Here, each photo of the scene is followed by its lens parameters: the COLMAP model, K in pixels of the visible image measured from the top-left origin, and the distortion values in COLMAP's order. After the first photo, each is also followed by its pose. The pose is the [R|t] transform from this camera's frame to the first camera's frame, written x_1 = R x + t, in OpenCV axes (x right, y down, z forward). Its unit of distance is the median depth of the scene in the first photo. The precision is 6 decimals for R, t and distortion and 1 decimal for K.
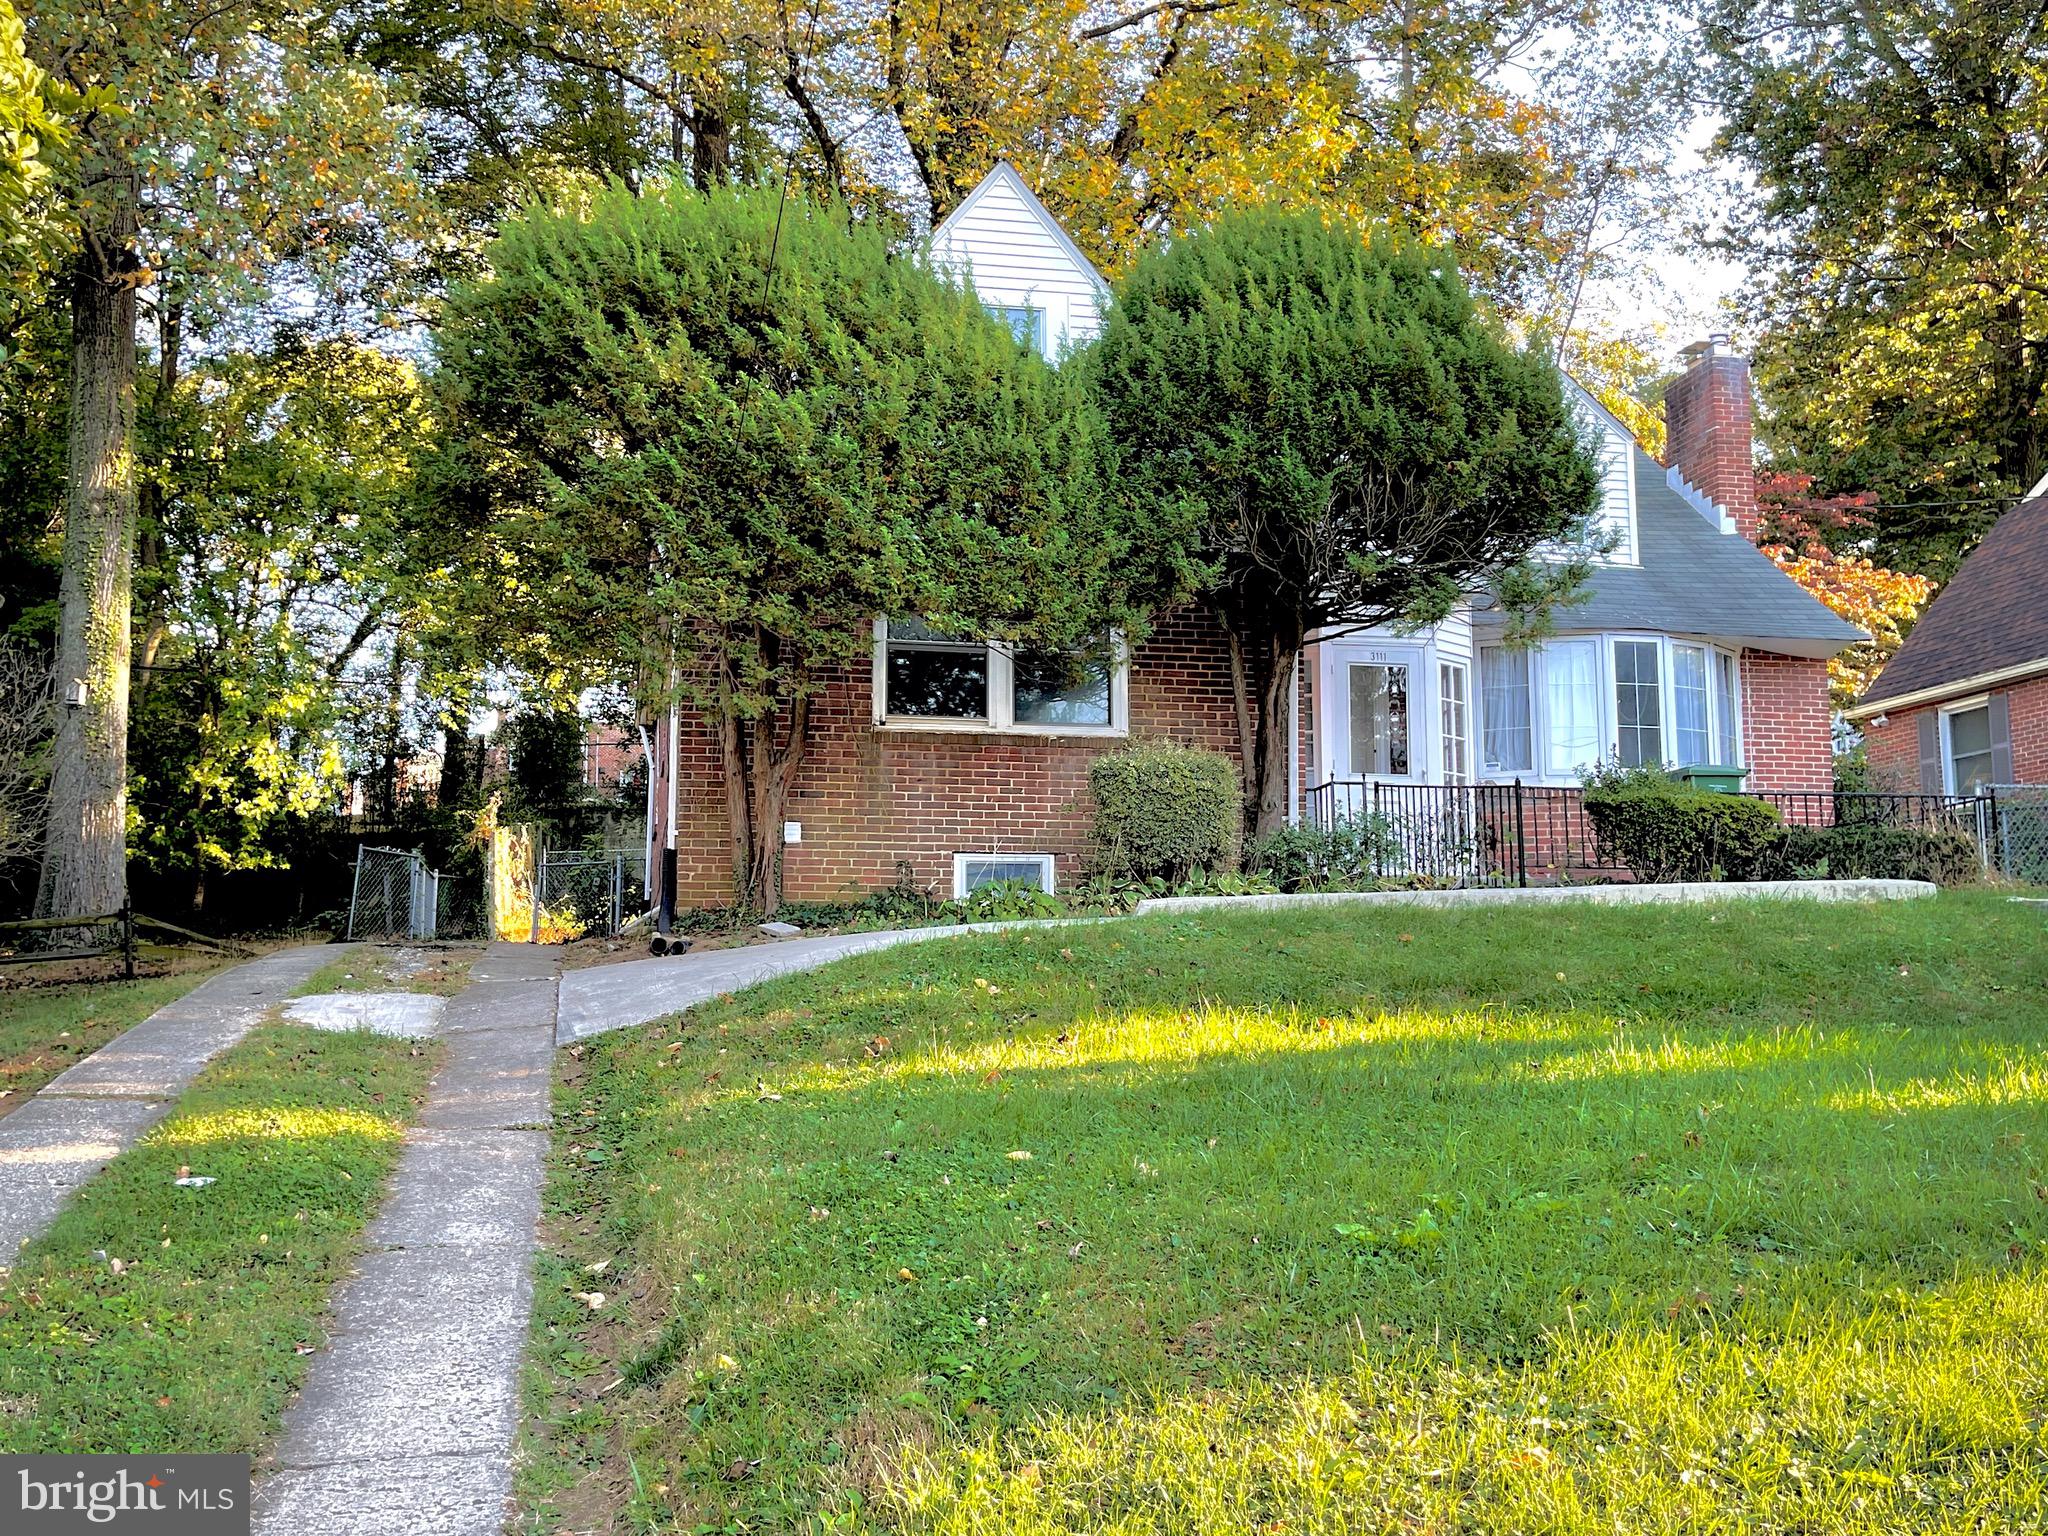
lens RADIAL K [[1906.6, 0, 1024.0], [0, 1906.6, 768.0], [0, 0, 1]] dist [0.220927, -0.693466]
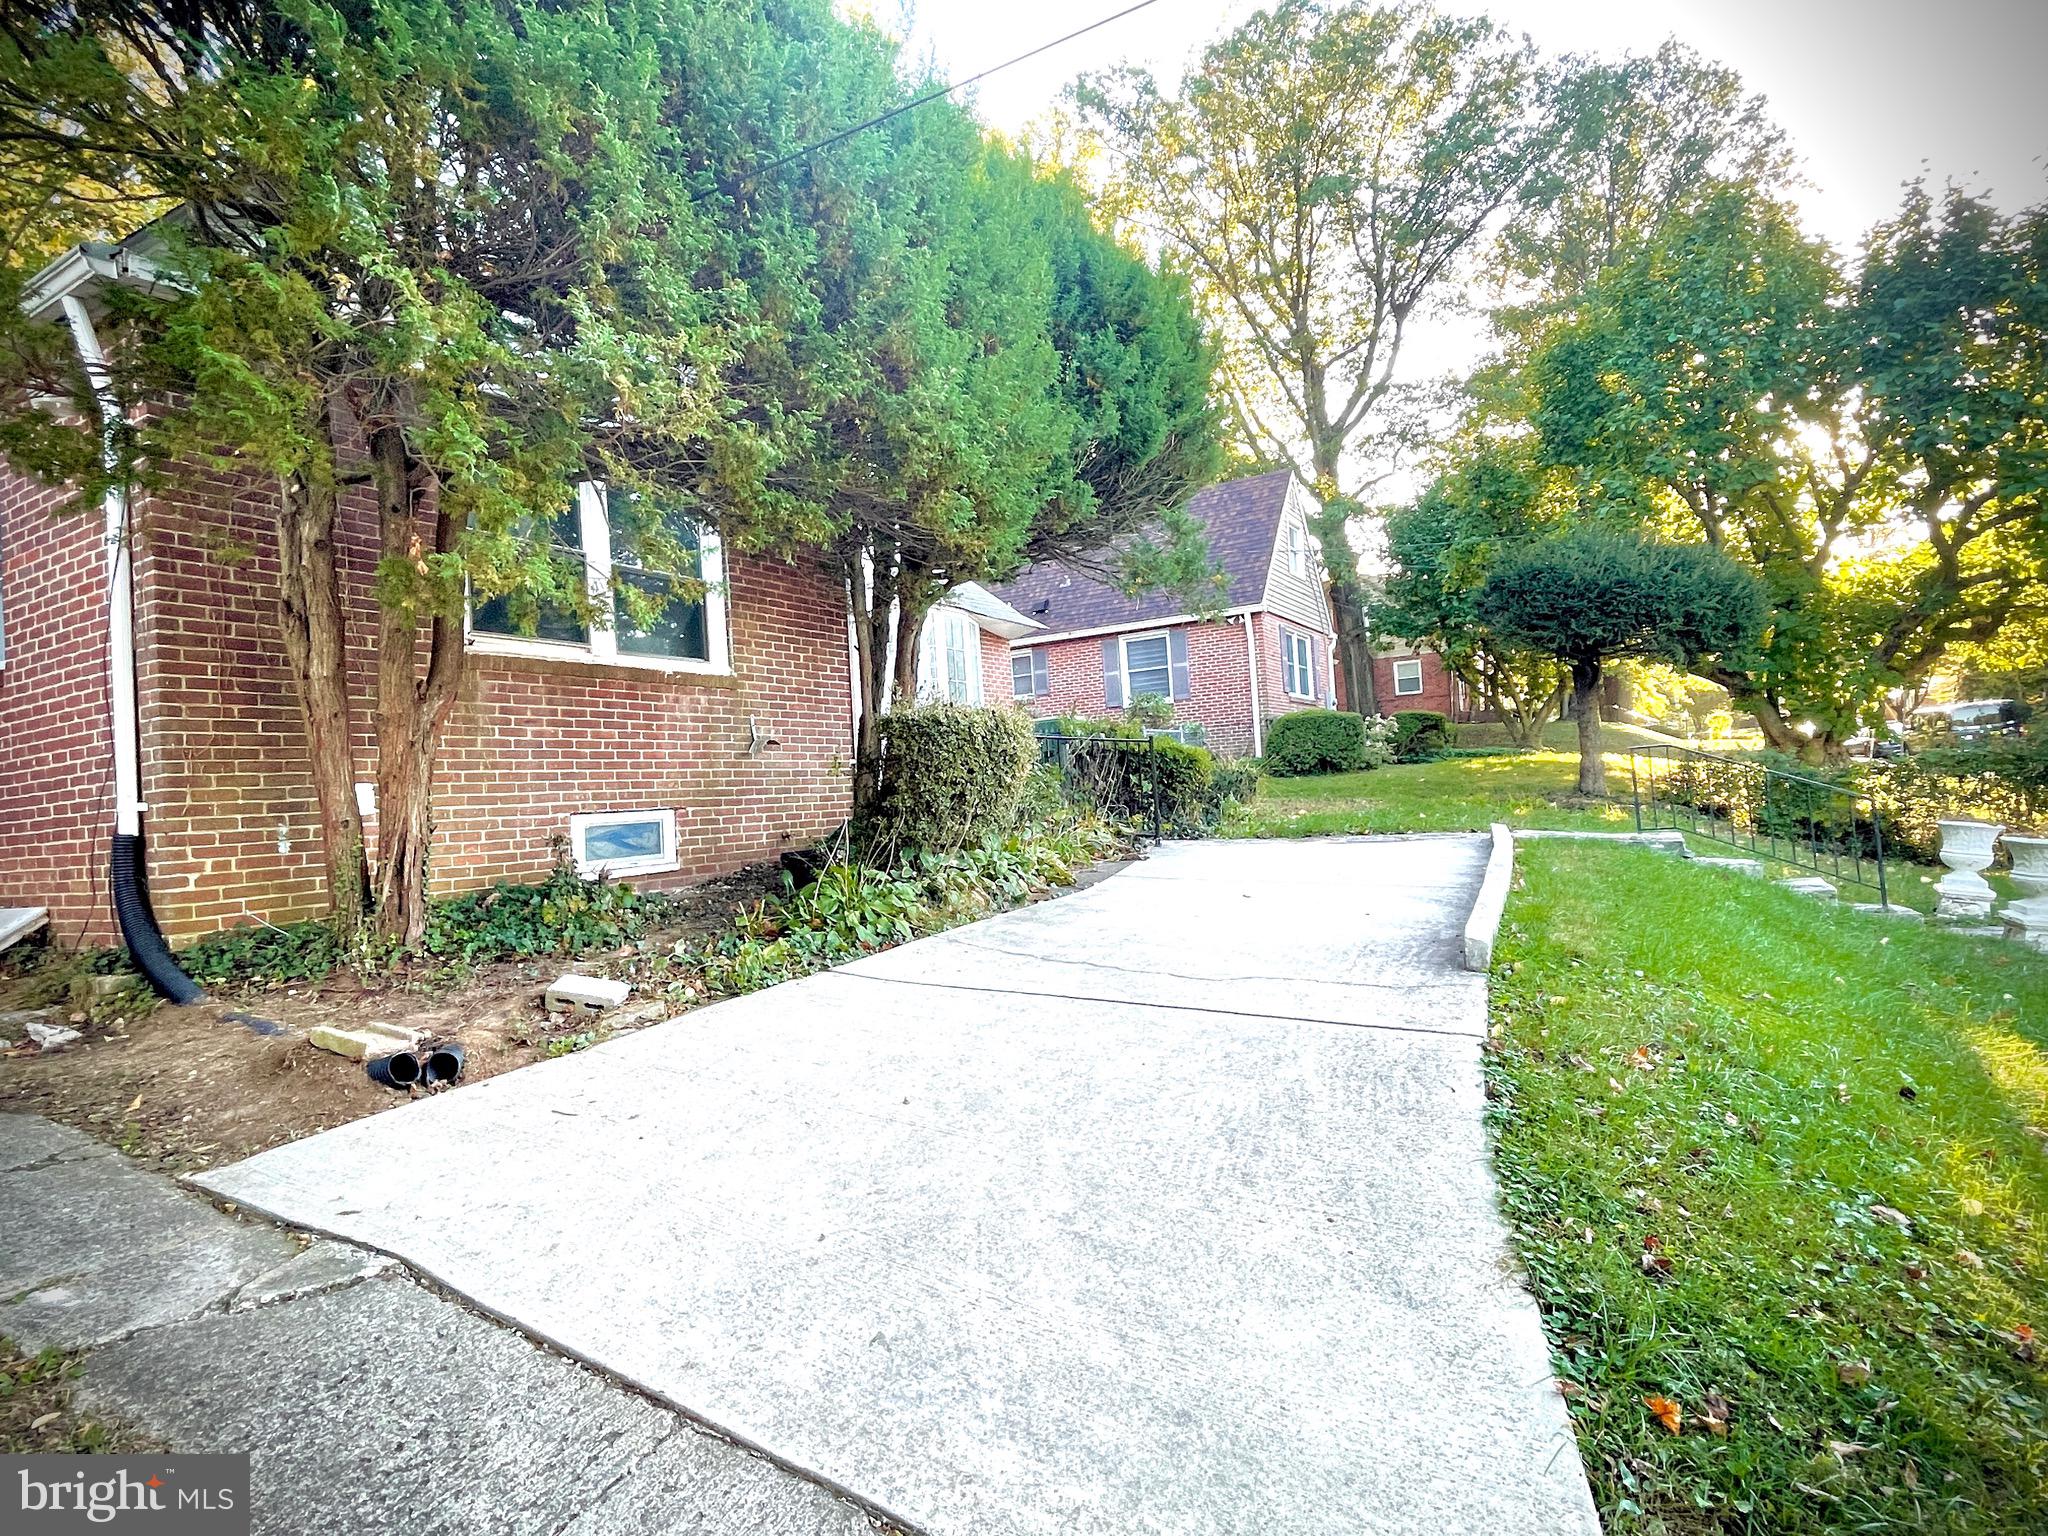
lens RADIAL K [[1053.9, 0, 1024.0], [0, 1053.9, 768.0], [0, 0, 1]] dist [-0.003133, 0.001364]
pose [[0.675297, -0.018536, 0.737313, -0.130426], [-0.038194, 0.997464, 0.060058, -0.004548], [-0.736556, -0.068717, 0.672876, 0.321665]]
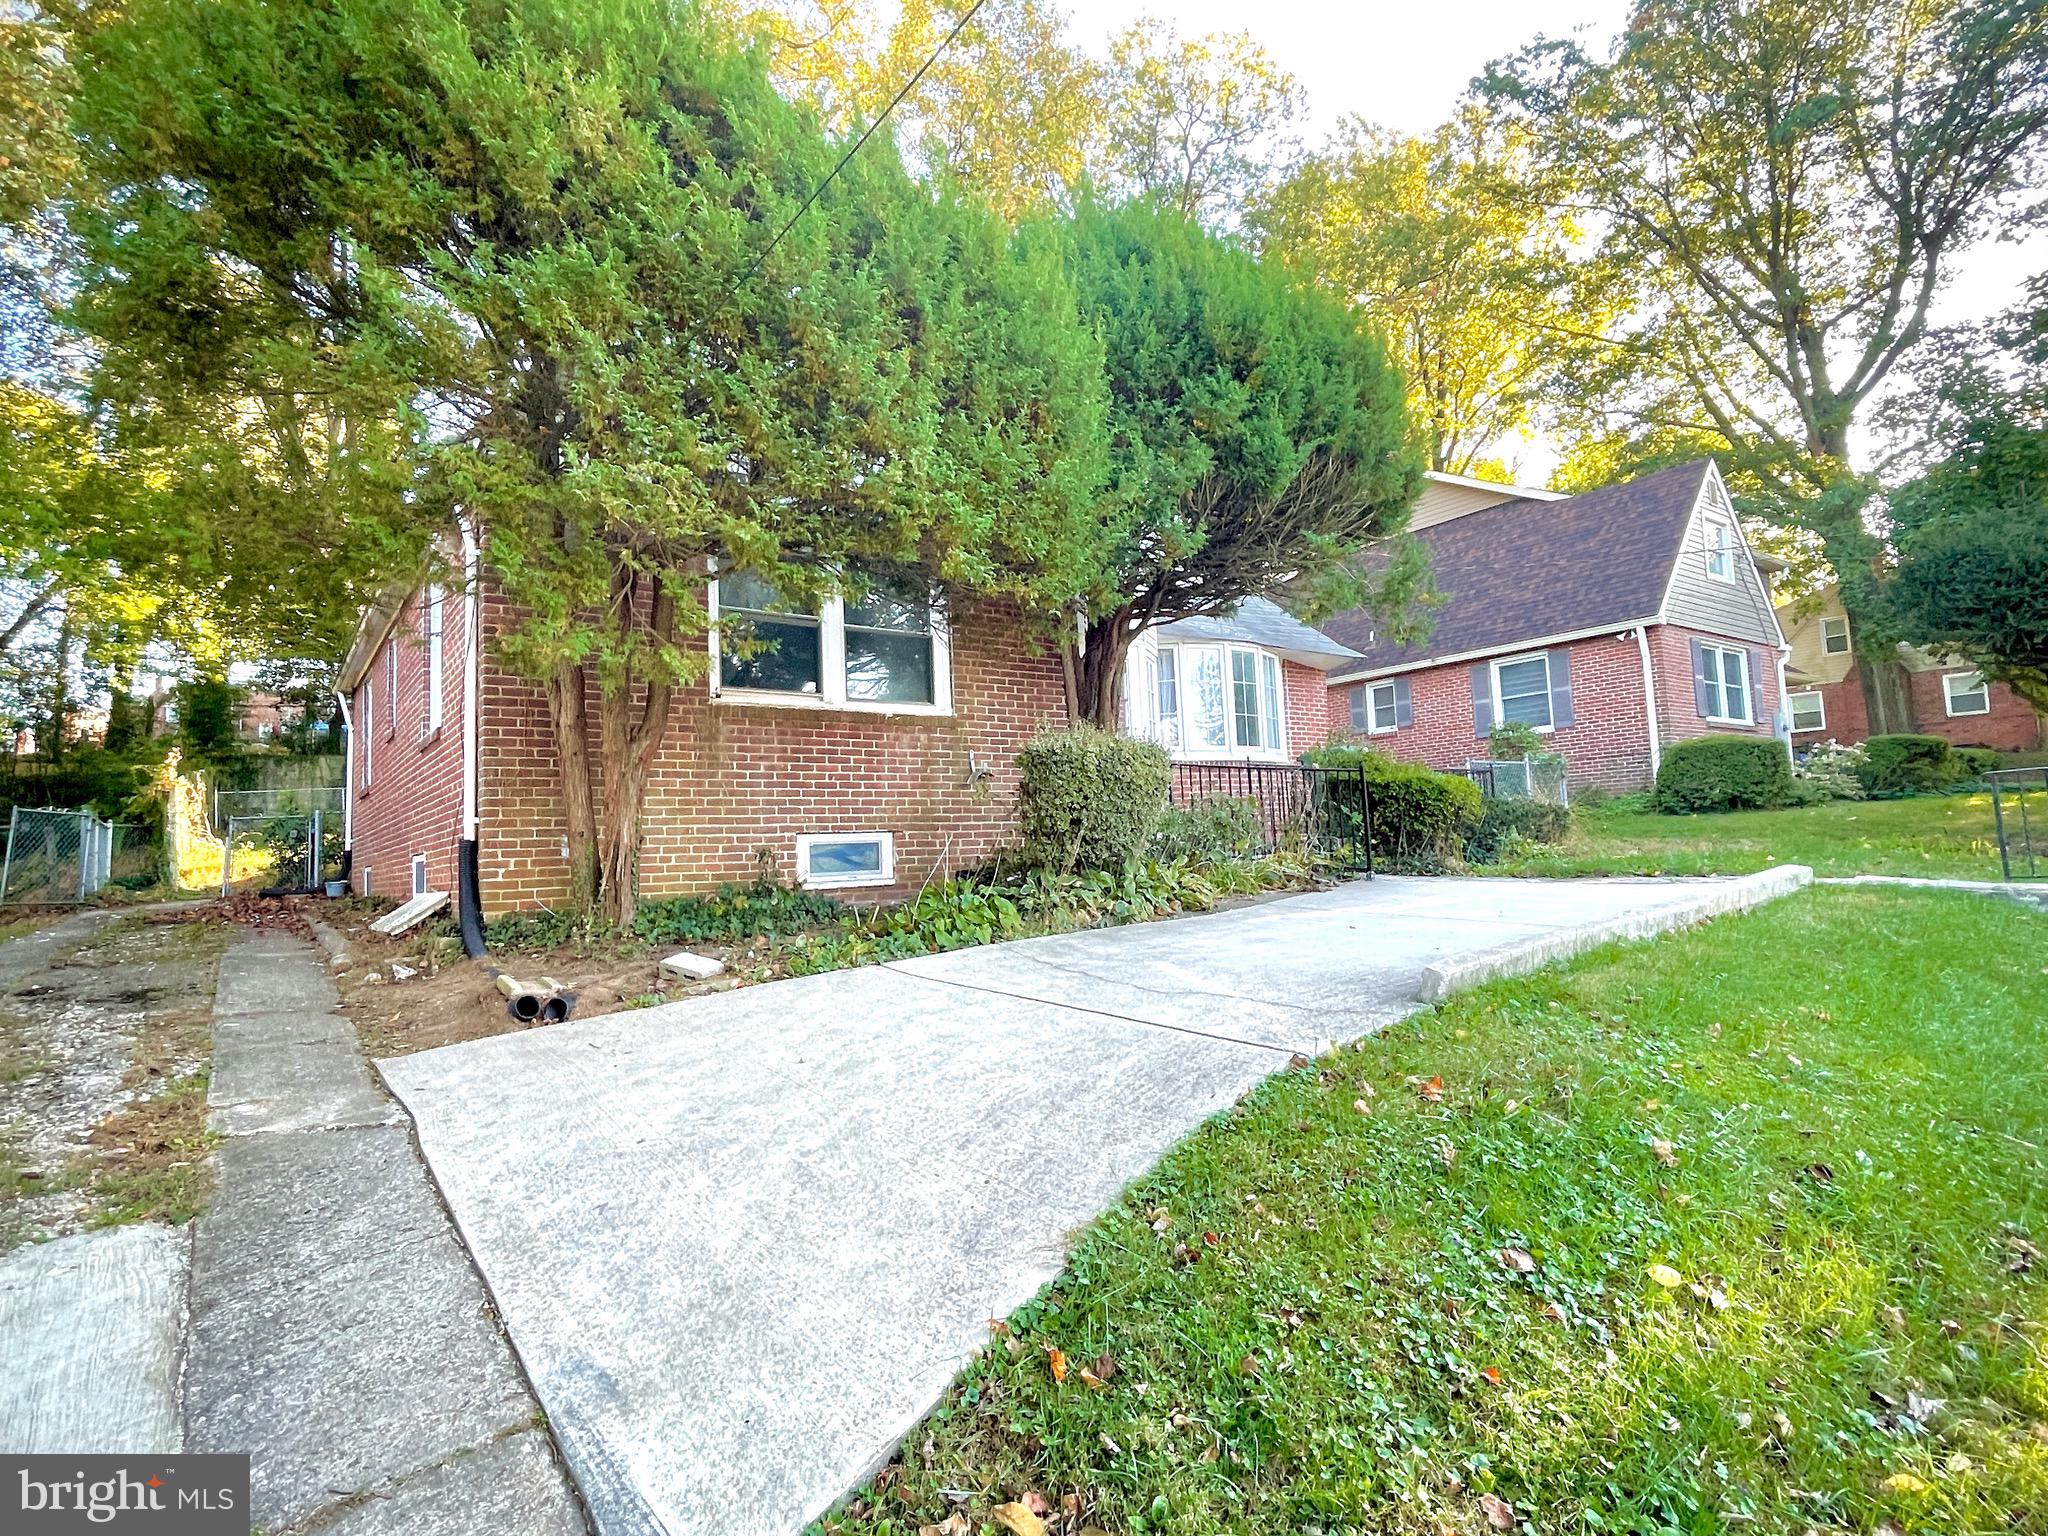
lens RADIAL K [[1053.9, 0, 1024.0], [0, 1053.9, 768.0], [0, 0, 1]] dist [-0.003133, 0.001364]
pose [[0.910988, -0.000456, 0.412432, -0.084990], [-0.015034, 0.999298, 0.034314, -0.004762], [-0.412158, -0.037461, 0.910342, 0.267894]]
